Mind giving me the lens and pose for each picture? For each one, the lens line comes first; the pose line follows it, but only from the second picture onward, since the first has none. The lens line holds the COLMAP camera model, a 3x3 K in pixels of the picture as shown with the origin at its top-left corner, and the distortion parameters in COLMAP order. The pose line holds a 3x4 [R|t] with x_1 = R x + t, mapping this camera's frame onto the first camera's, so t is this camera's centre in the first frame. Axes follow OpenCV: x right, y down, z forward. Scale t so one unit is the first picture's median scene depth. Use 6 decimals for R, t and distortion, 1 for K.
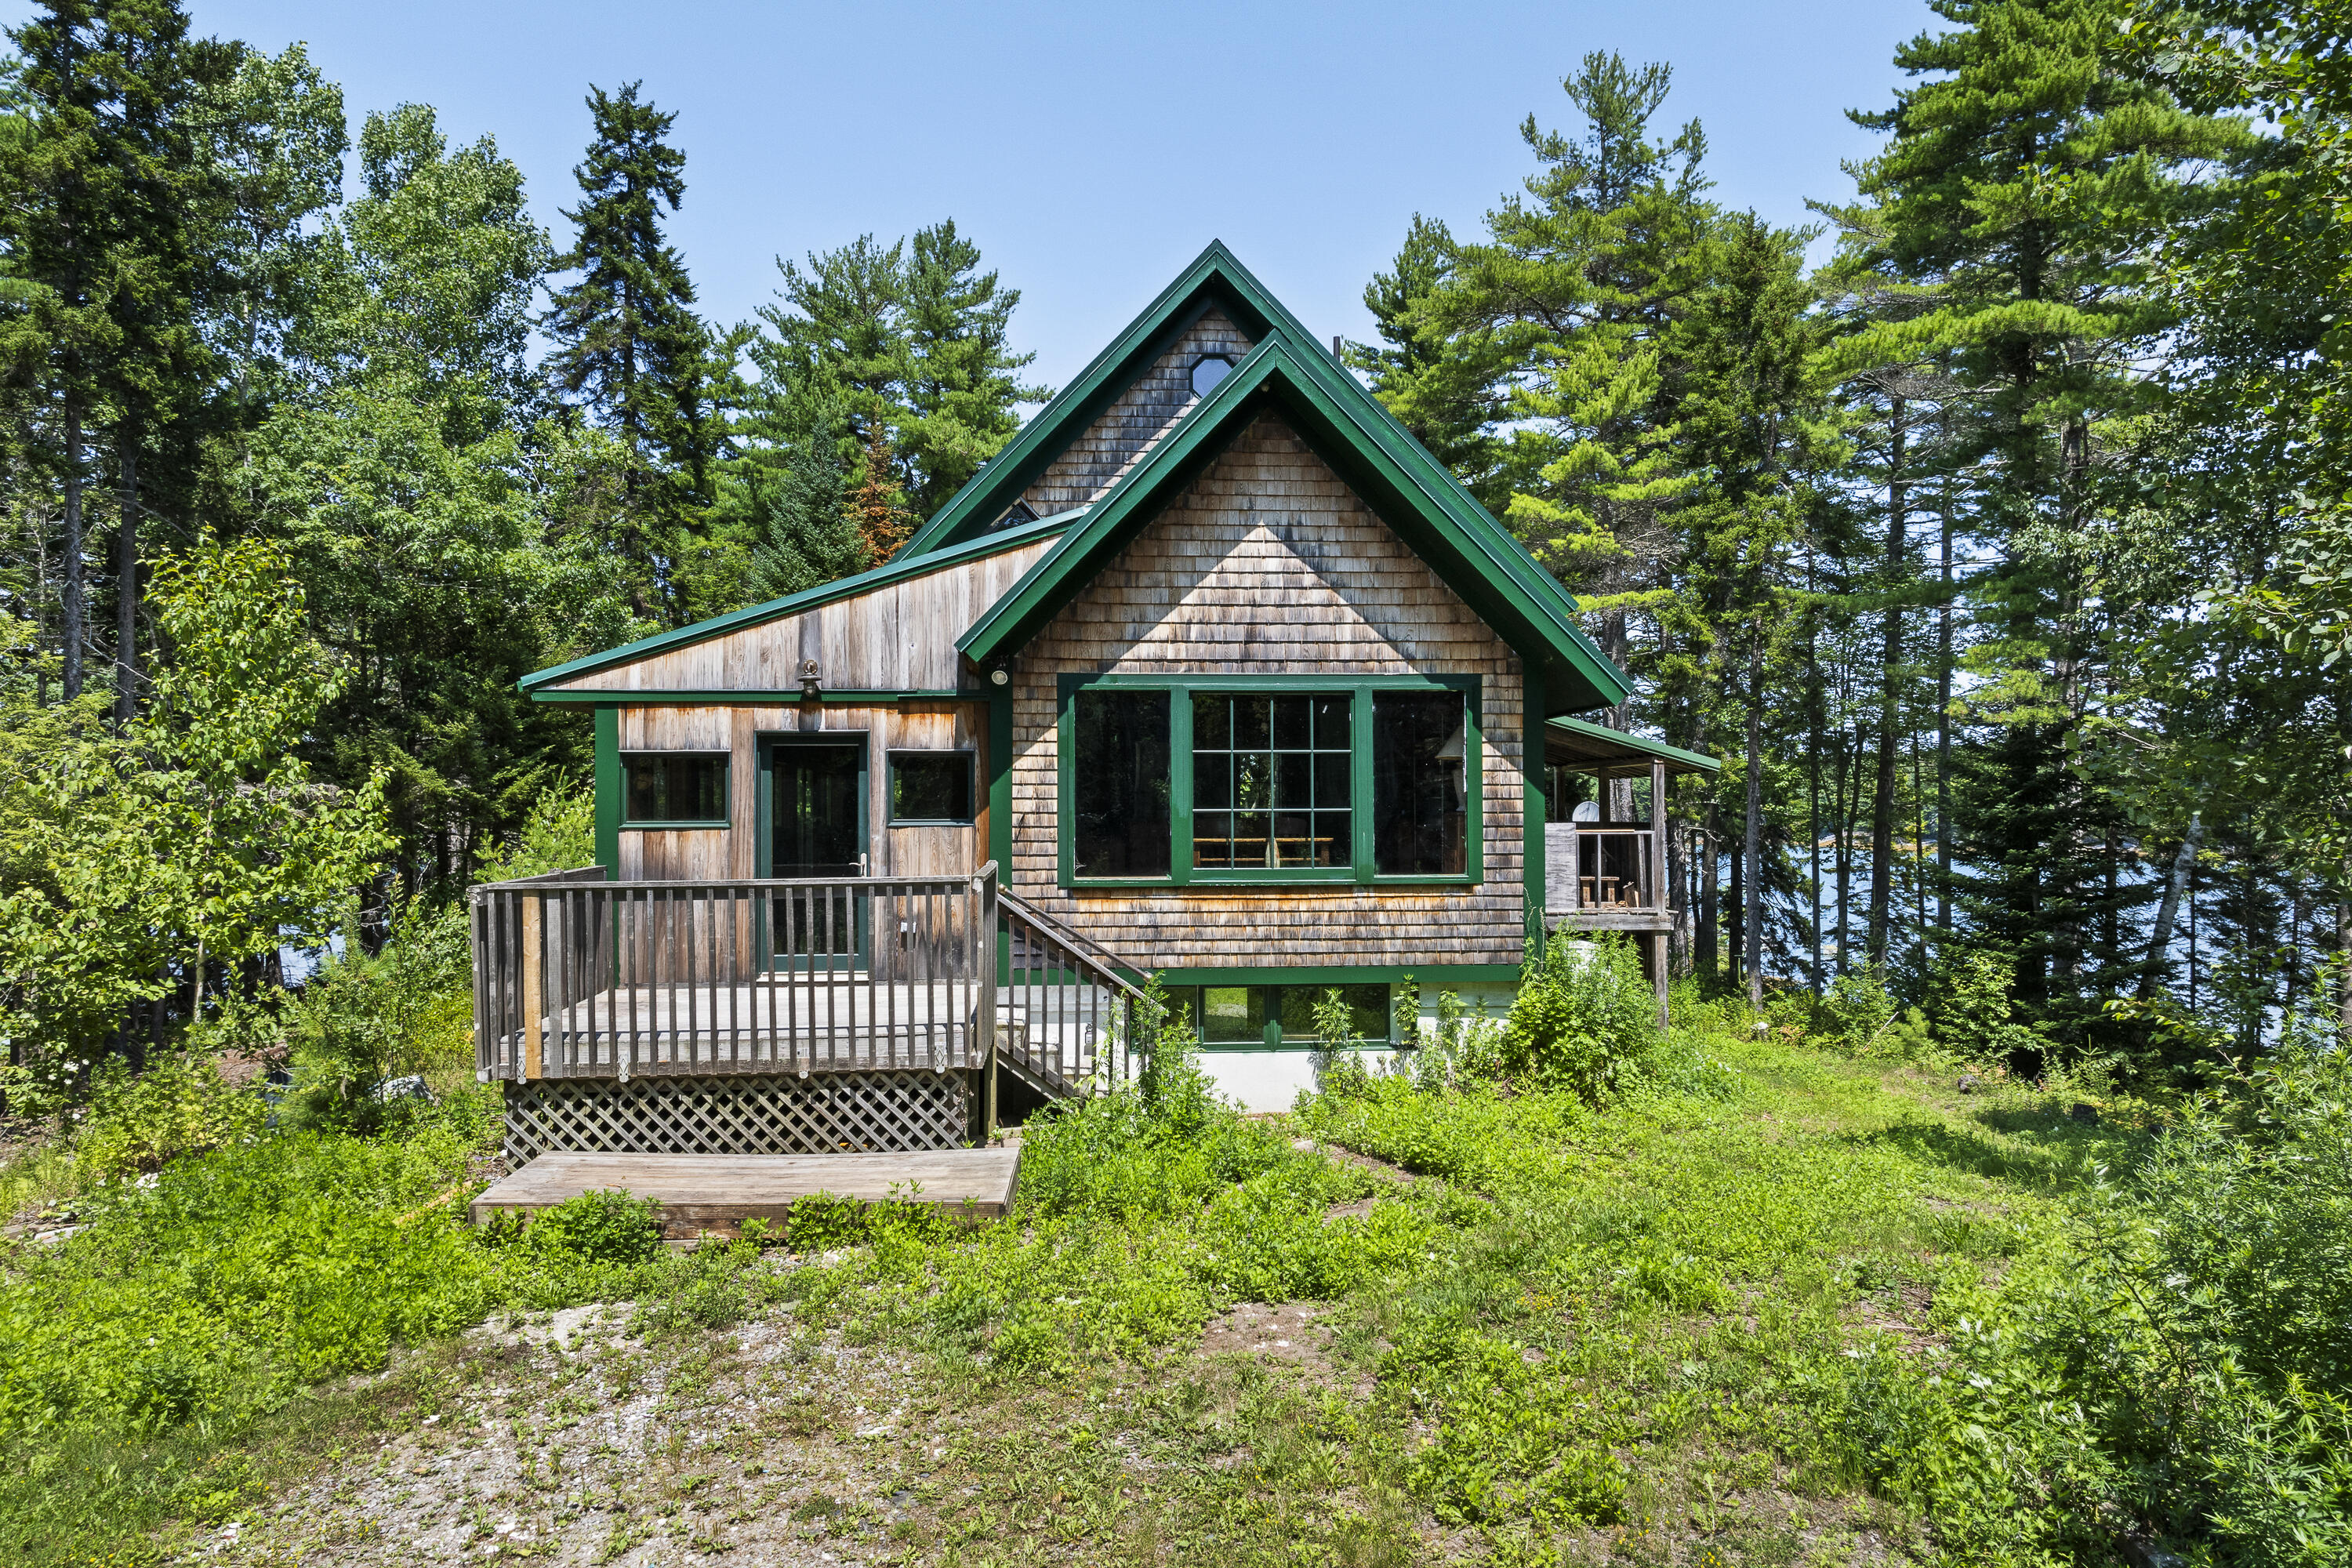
lens RADIAL K [[1623.4, 0, 1176.0], [0, 1623.4, 784.0], [0, 0, 1]] dist [0.017783, 0.001039]
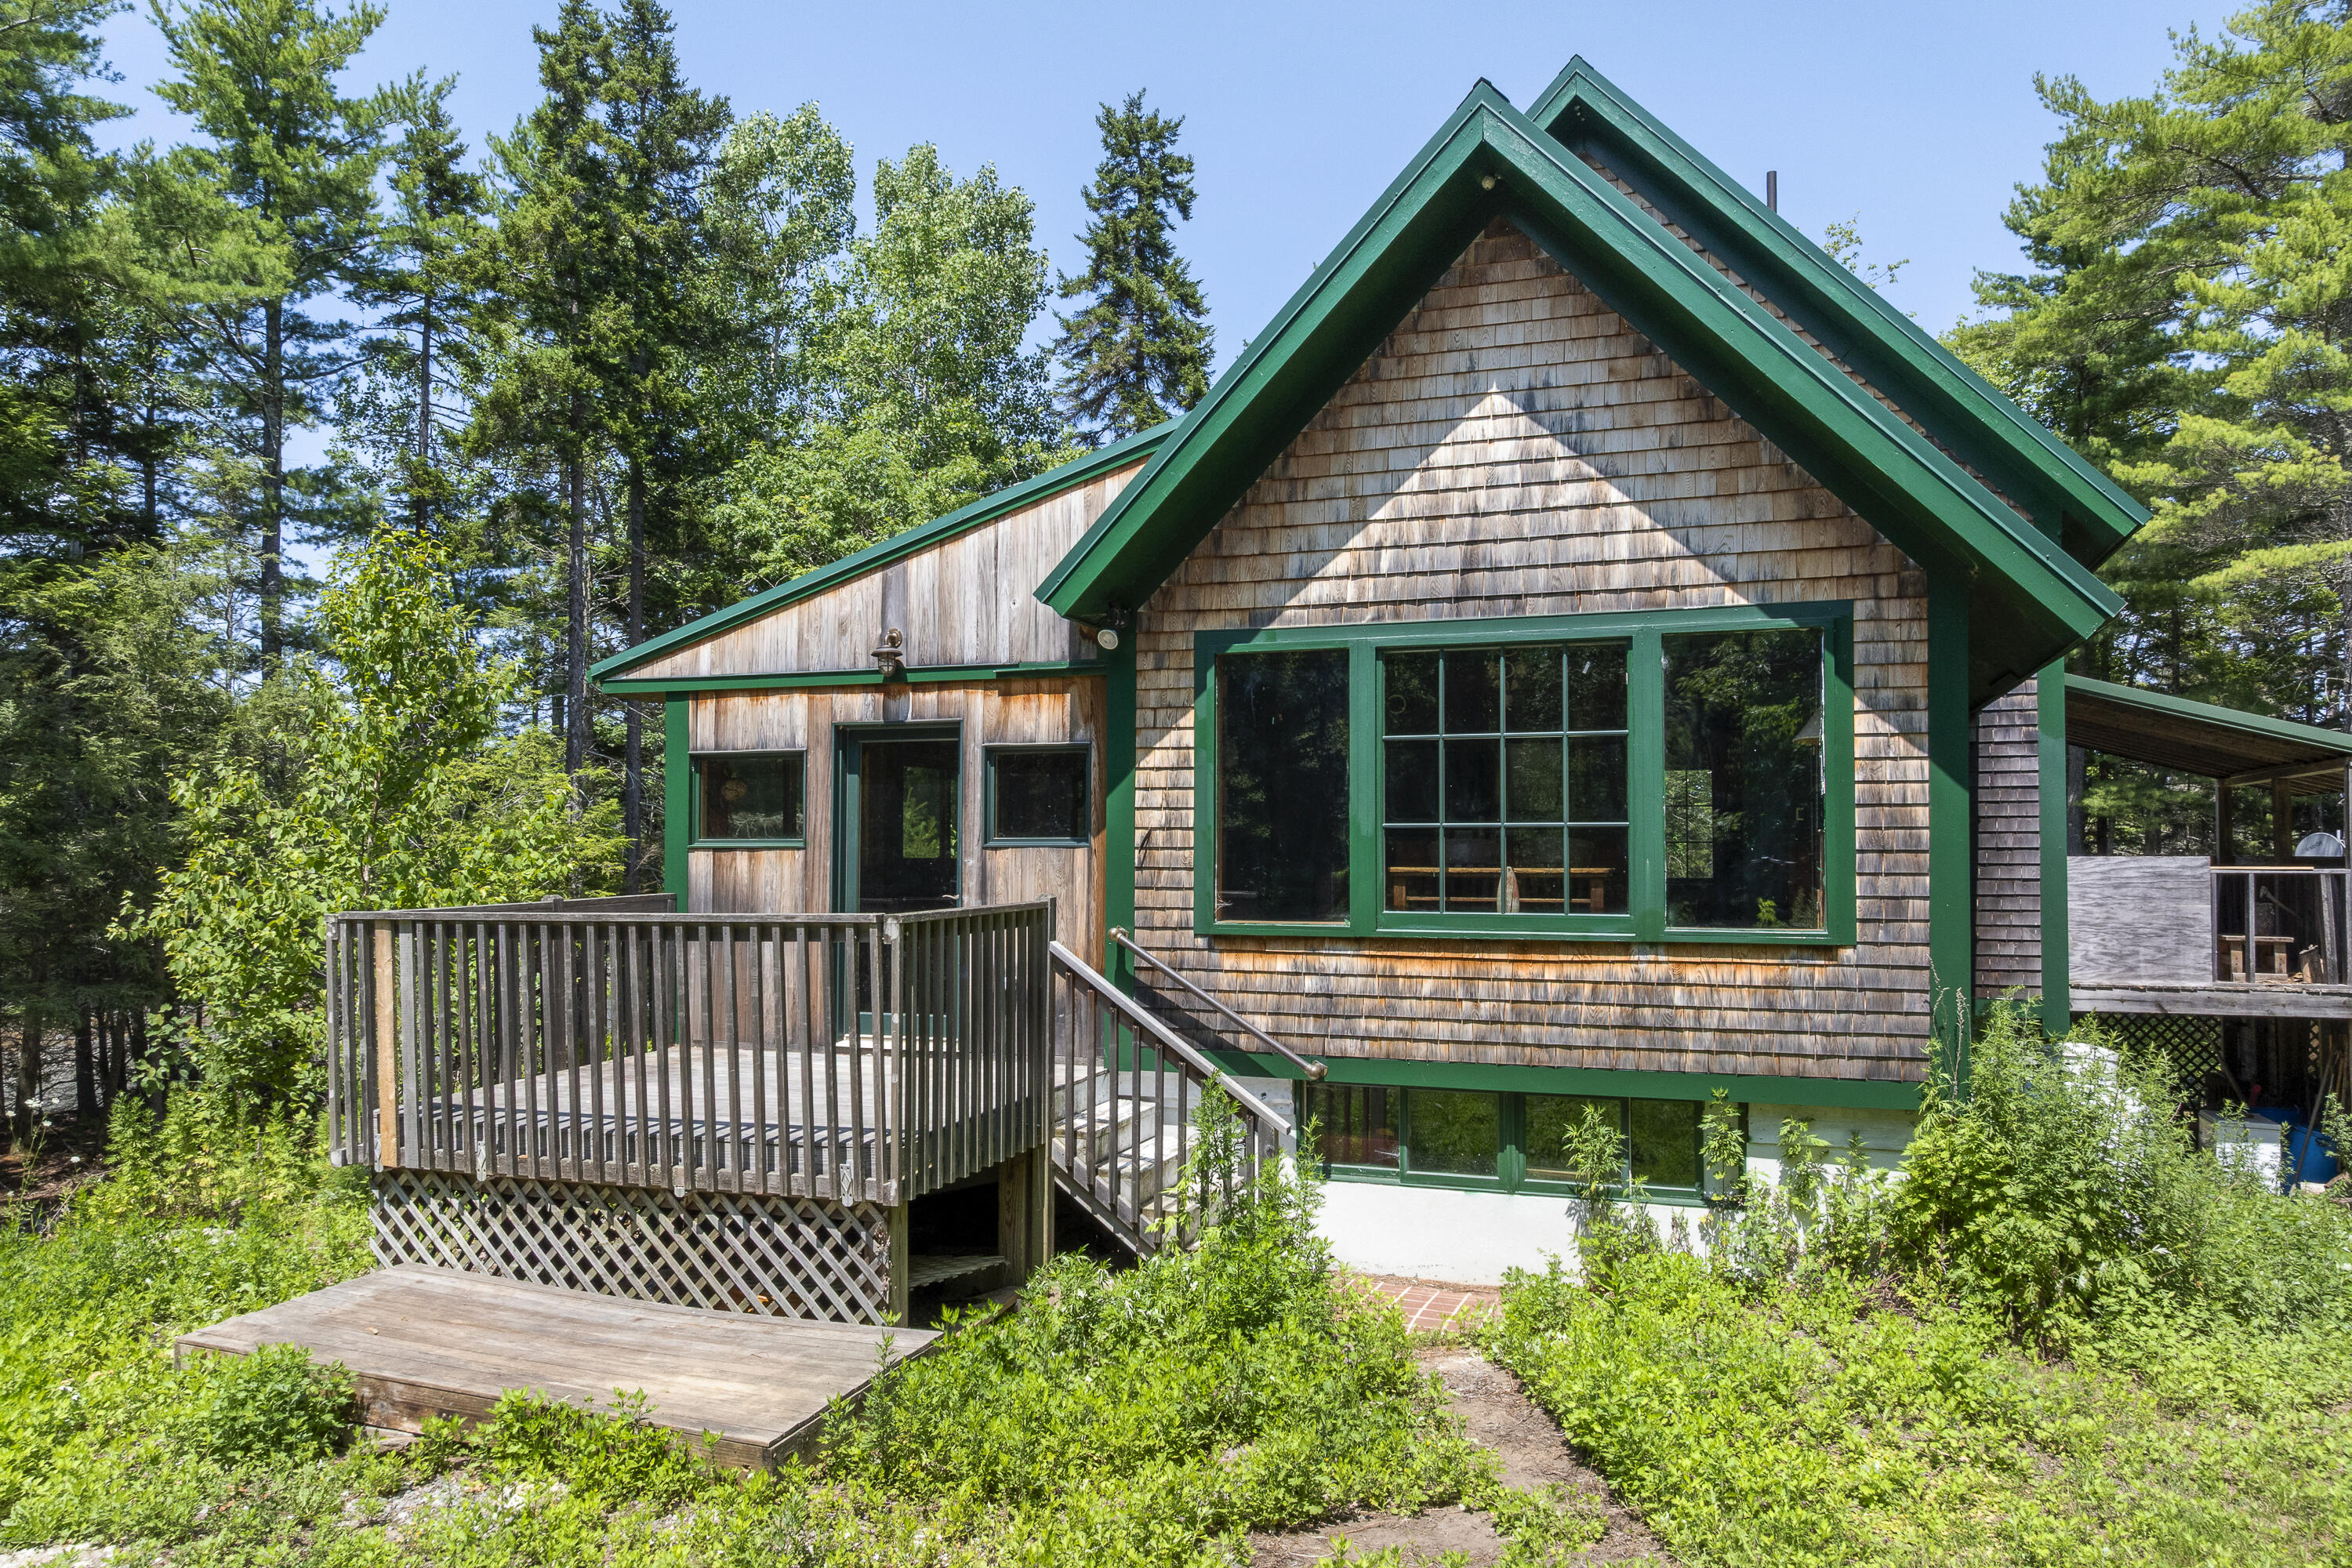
lens RADIAL K [[1622.5, 0, 1177.2], [0, 1622.5, 814.6], [0, 0, 1]] dist [0.002190, 0.003025]
pose [[0.919589, -0.003918, -0.392862, 0.196176], [0.002209, 0.999986, -0.004802, 0.014982], [0.392875, 0.003548, 0.919585, 0.347649]]
